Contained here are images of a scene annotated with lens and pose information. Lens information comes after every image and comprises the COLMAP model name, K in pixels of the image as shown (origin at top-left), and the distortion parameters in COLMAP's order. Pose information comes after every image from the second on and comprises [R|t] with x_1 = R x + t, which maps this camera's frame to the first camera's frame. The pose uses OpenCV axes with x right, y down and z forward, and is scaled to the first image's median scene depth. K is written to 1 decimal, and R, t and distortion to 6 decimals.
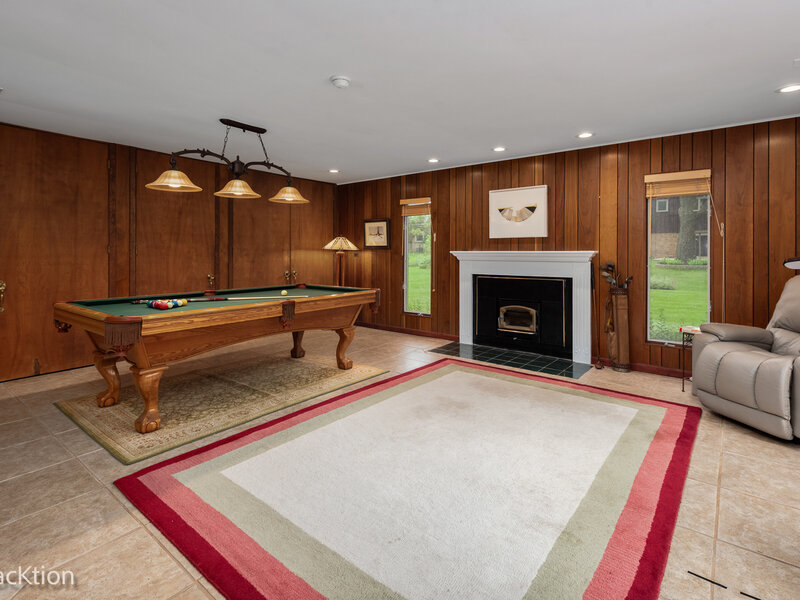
lens RADIAL K [[407.5, 0, 403.9], [0, 407.5, 280.9], [0, 0, 1]] dist [0.004247, -0.000428]
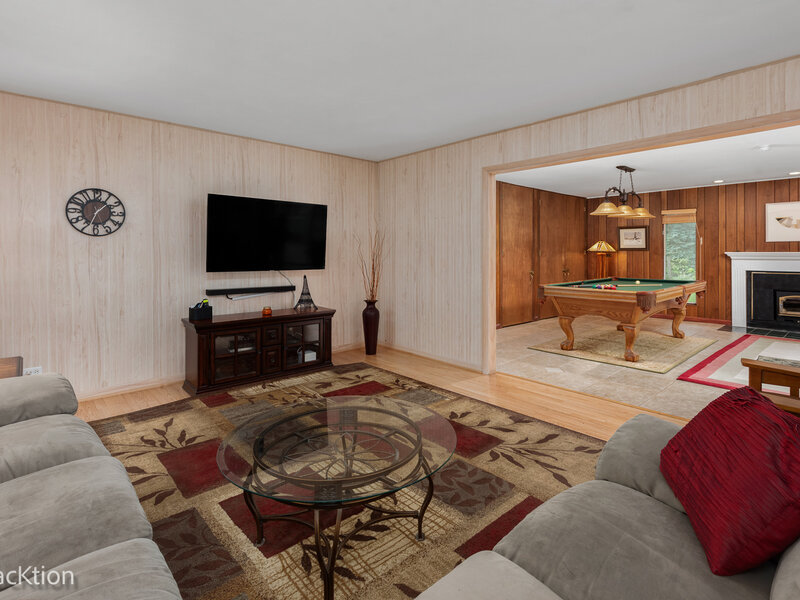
lens RADIAL K [[407.5, 0, 403.9], [0, 407.5, 280.9], [0, 0, 1]] dist [0.004247, -0.000428]
pose [[0.985953, 0.007512, -0.166852, -0.645844], [-0.007105, 0.999970, 0.003037, 0.018345], [0.166869, -0.001809, 0.985977, -0.401030]]
